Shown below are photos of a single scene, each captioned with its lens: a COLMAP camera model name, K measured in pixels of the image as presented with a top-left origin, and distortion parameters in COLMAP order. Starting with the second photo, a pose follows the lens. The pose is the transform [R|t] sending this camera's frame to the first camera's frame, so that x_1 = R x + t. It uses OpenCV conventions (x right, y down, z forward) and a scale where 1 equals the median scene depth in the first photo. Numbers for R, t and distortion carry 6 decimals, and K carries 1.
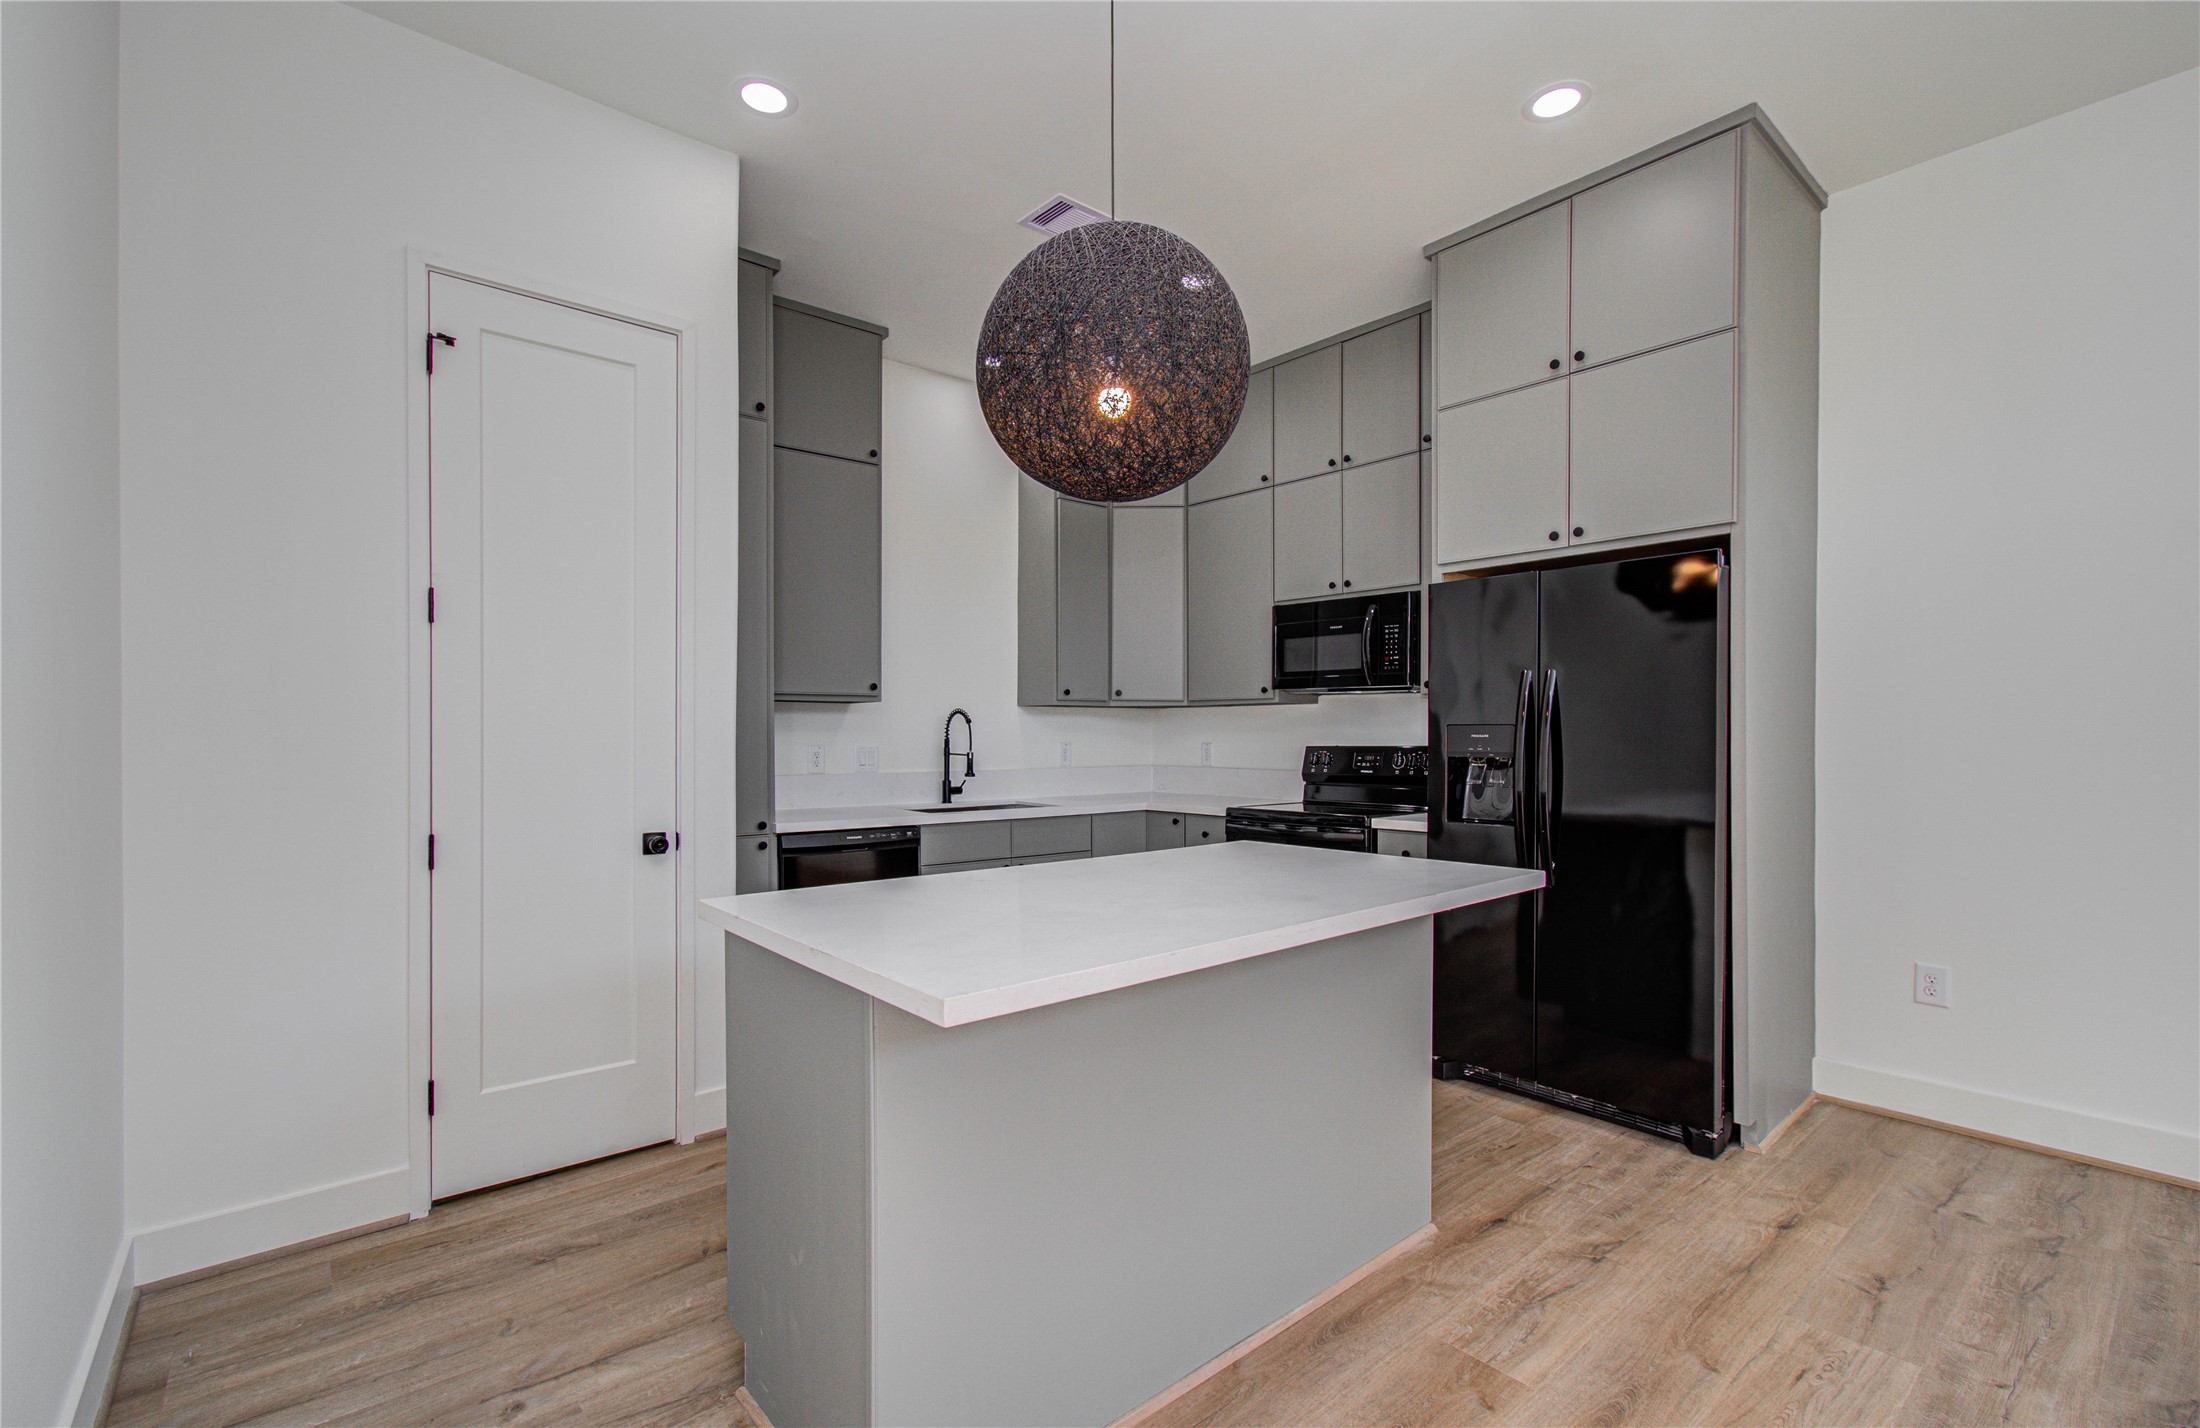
lens RADIAL K [[995.9, 0, 1107.9], [0, 995.9, 732.4], [0, 0, 1]] dist [-0.047295, 0.043794]
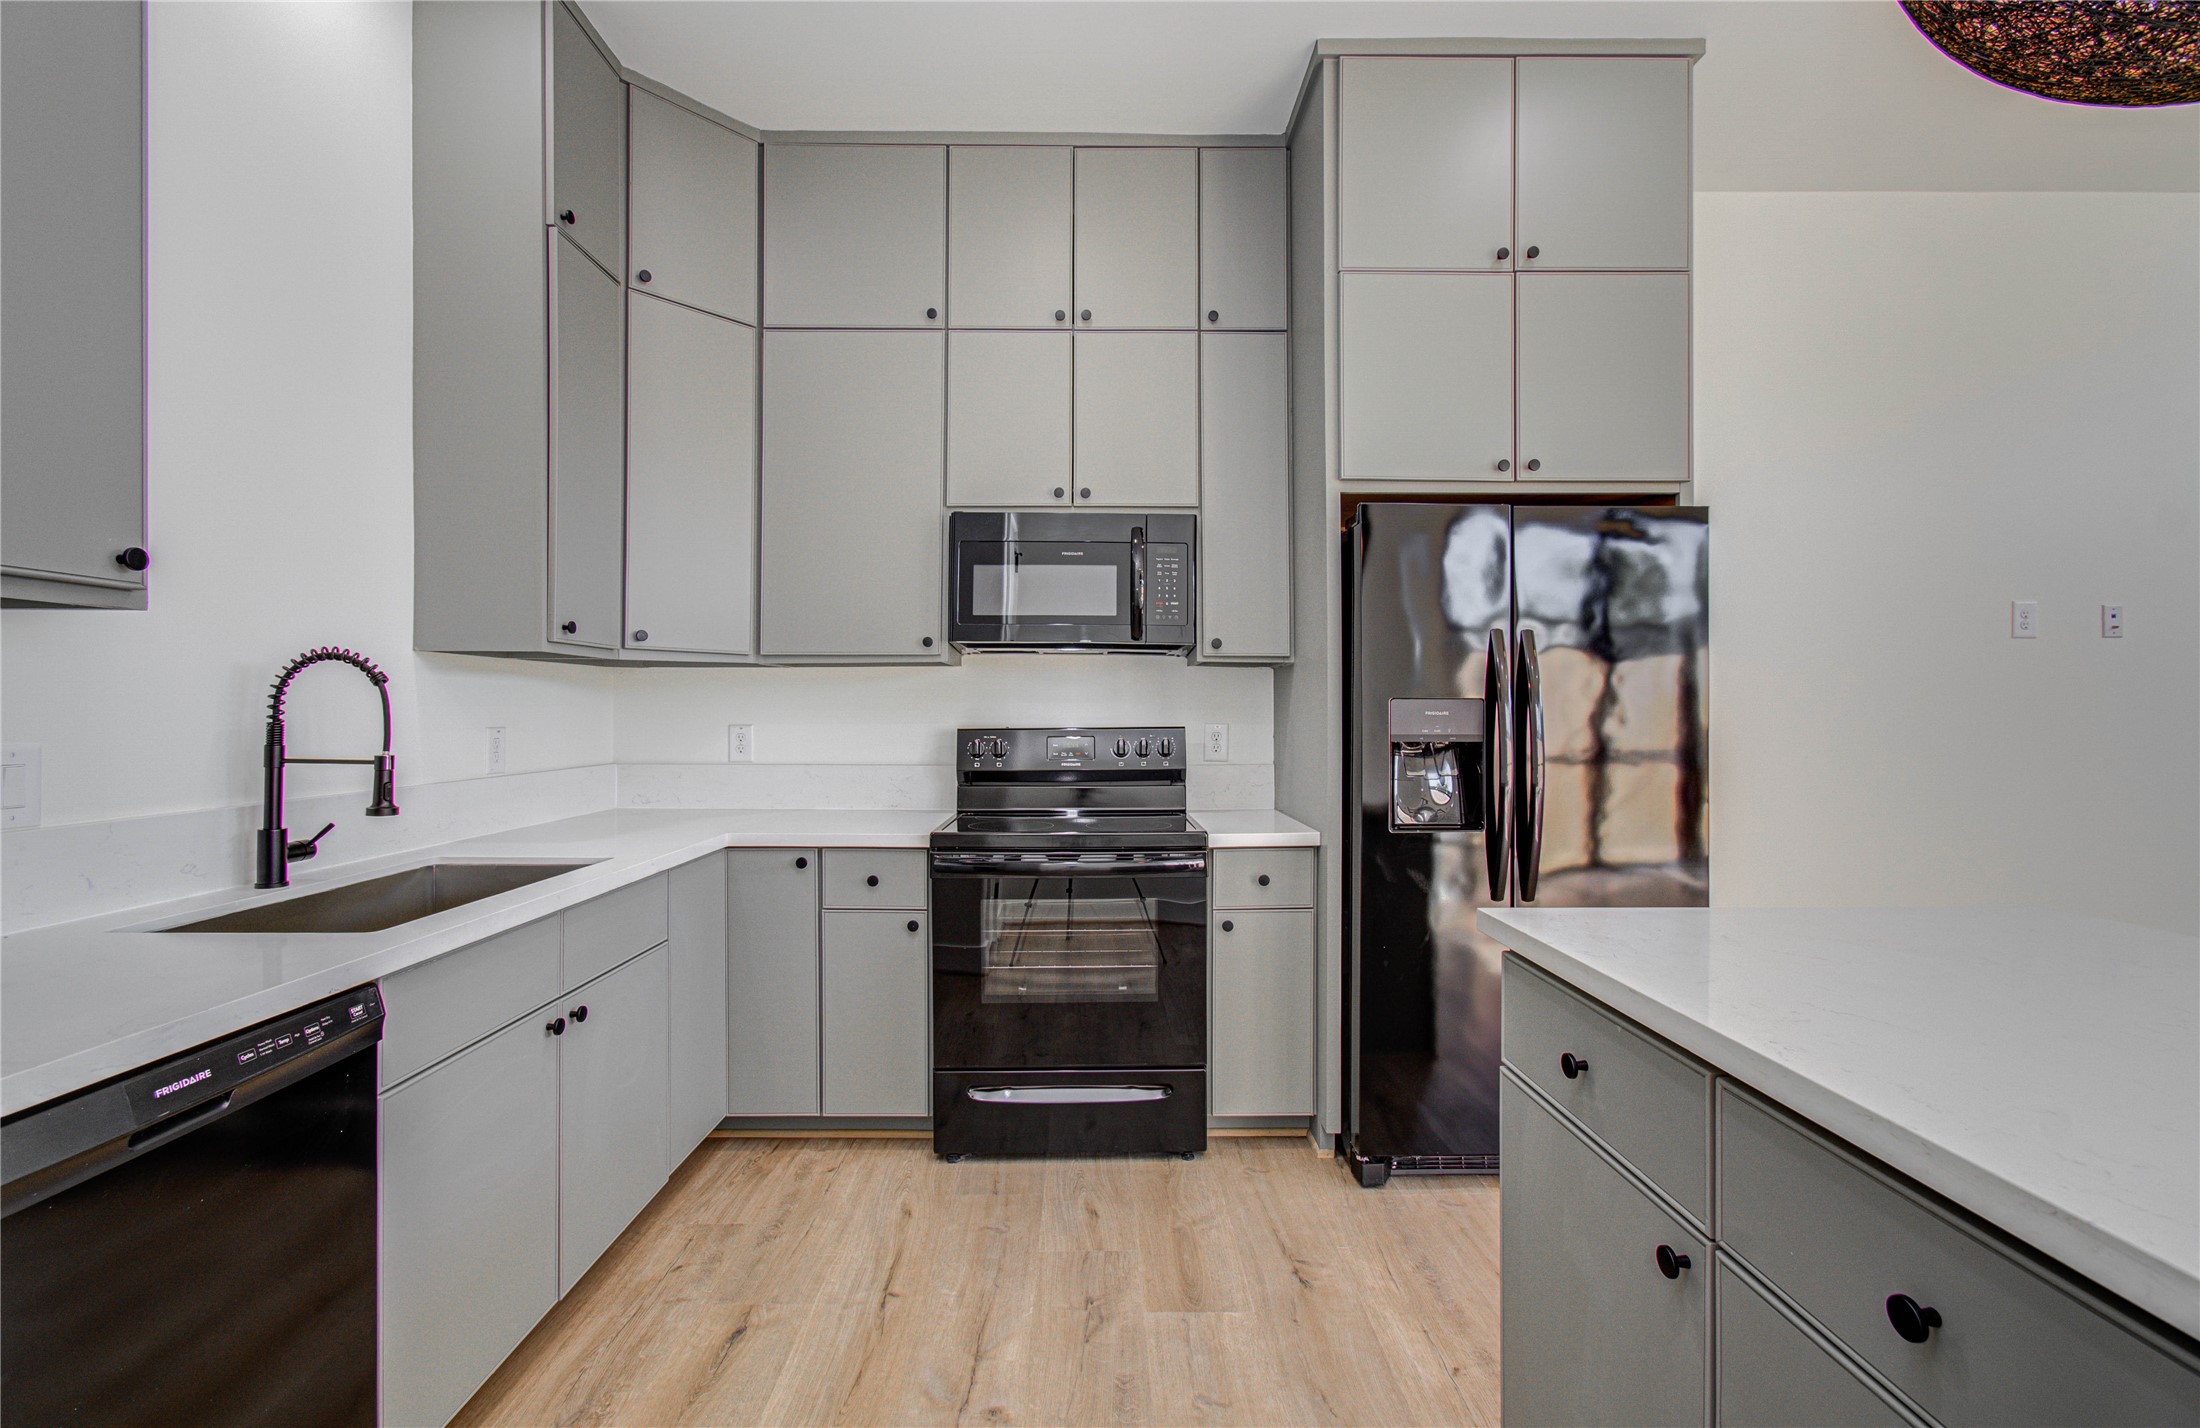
lens RADIAL K [[949.1, 0, 1100.0], [0, 949.1, 714.0], [0, 0, 1]] dist [-0.043028, 0.020382]
pose [[0.641728, -0.003620, 0.766924, -0.256478], [0.002713, 0.999993, 0.002450, 0.002847], [-0.766928, 0.000508, 0.641733, 0.557589]]
